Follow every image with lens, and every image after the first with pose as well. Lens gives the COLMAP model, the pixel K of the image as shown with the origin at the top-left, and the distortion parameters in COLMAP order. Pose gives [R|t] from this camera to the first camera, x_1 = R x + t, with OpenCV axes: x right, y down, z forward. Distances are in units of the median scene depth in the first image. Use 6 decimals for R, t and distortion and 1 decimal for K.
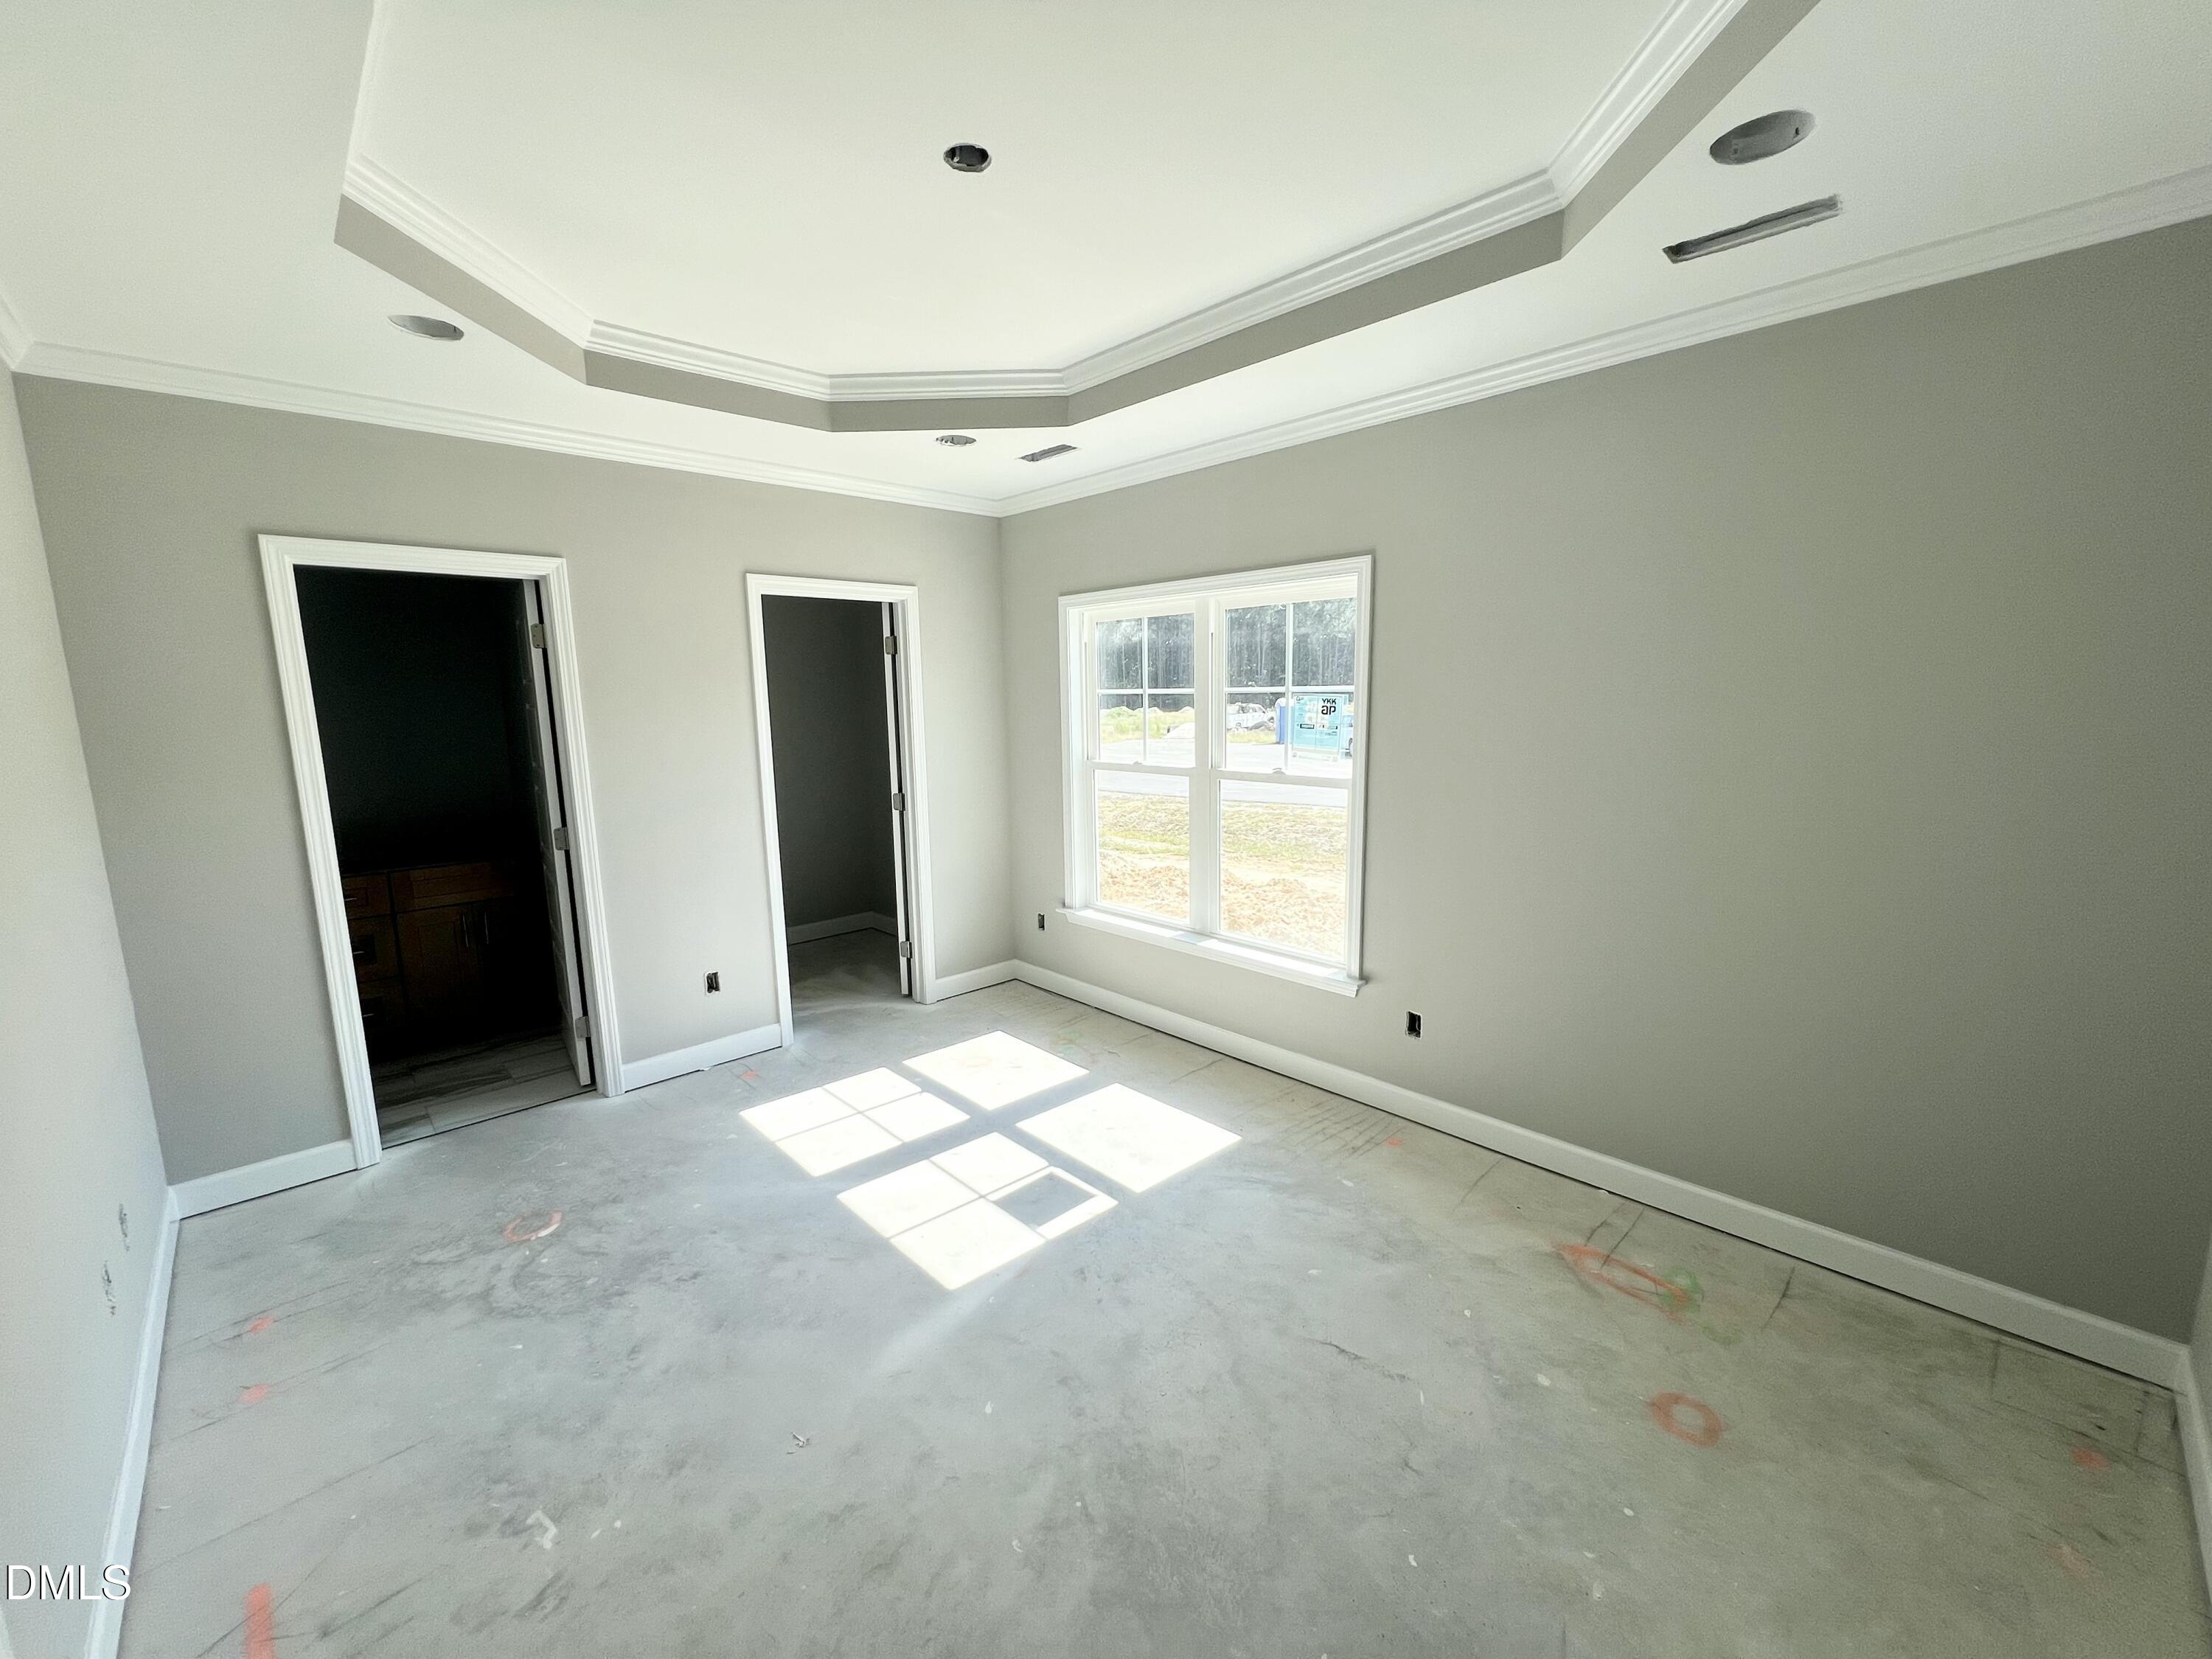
lens RADIAL K [[896.4, 0, 1106.0], [0, 896.4, 829.5], [0, 0, 1]] dist [0.000032, 0.000007]
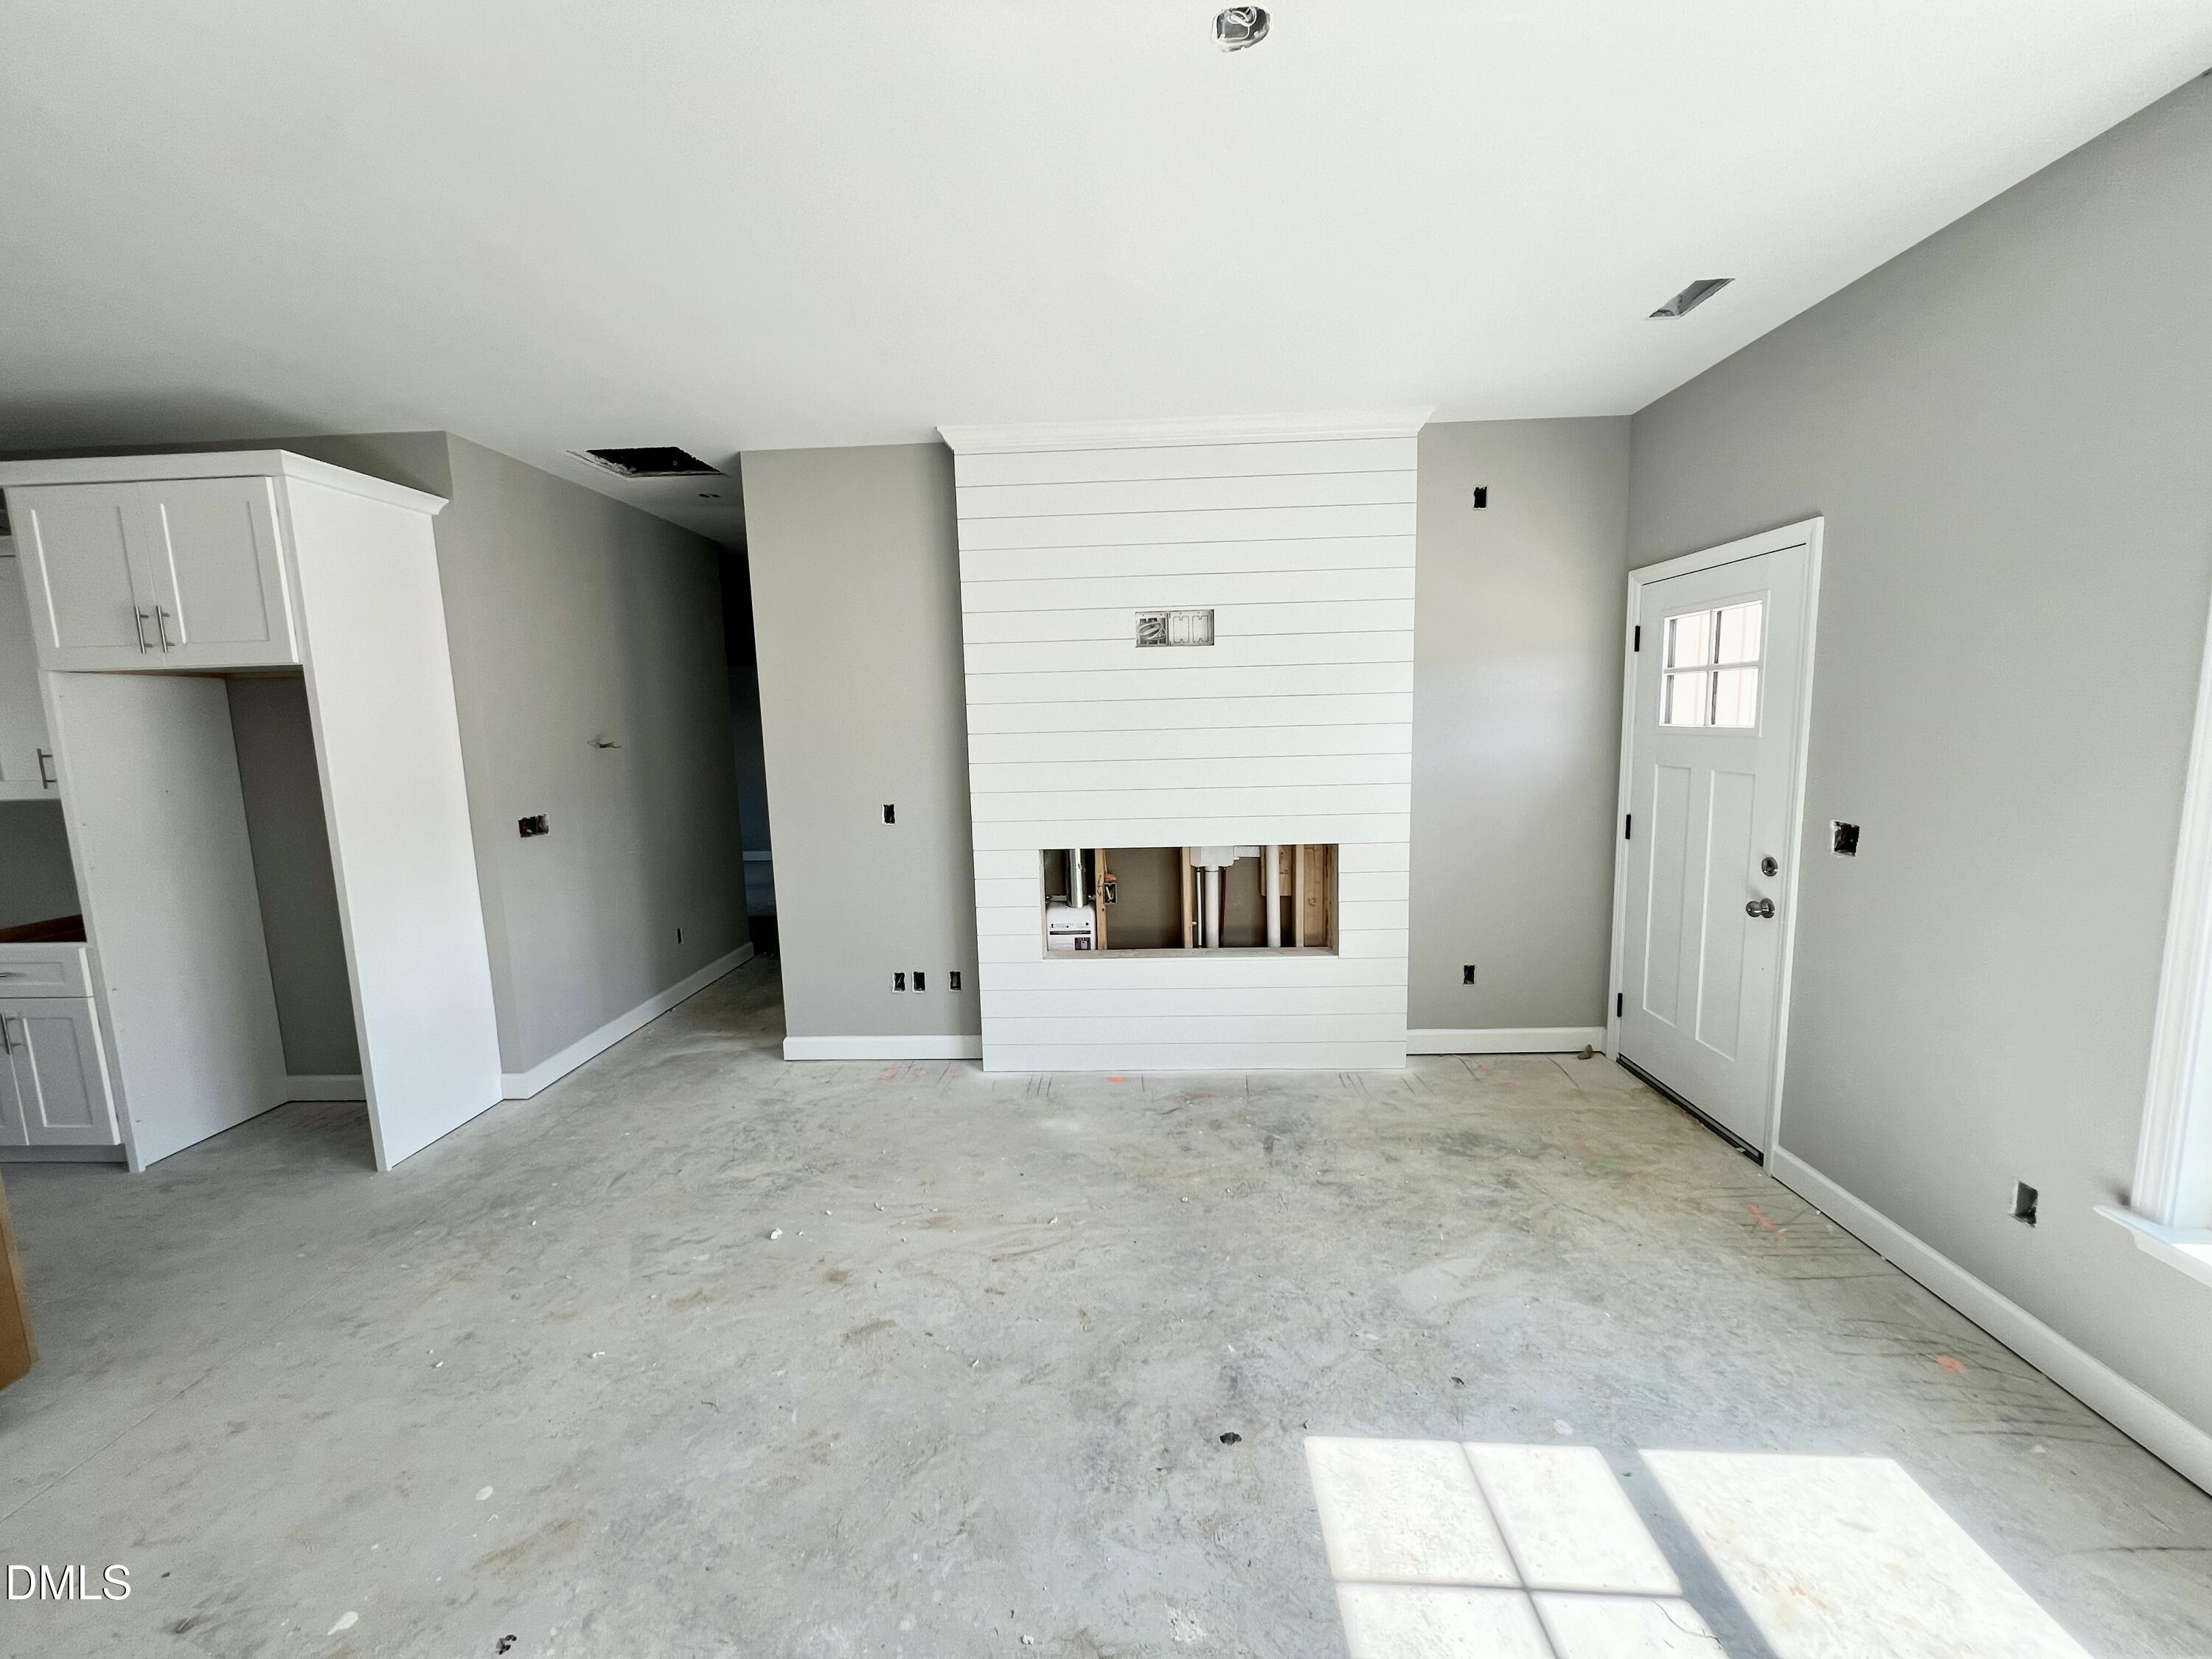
lens RADIAL K [[880.9, 0, 1106.0], [0, 880.9, 829.5], [0, 0, 1]] dist [-0.001084, -0.000218]
pose [[0.703153, 0.086953, -0.705702, -0.105489], [-0.090363, 0.995375, 0.032608, -0.056328], [0.705273, 0.040841, 0.707758, 0.379585]]
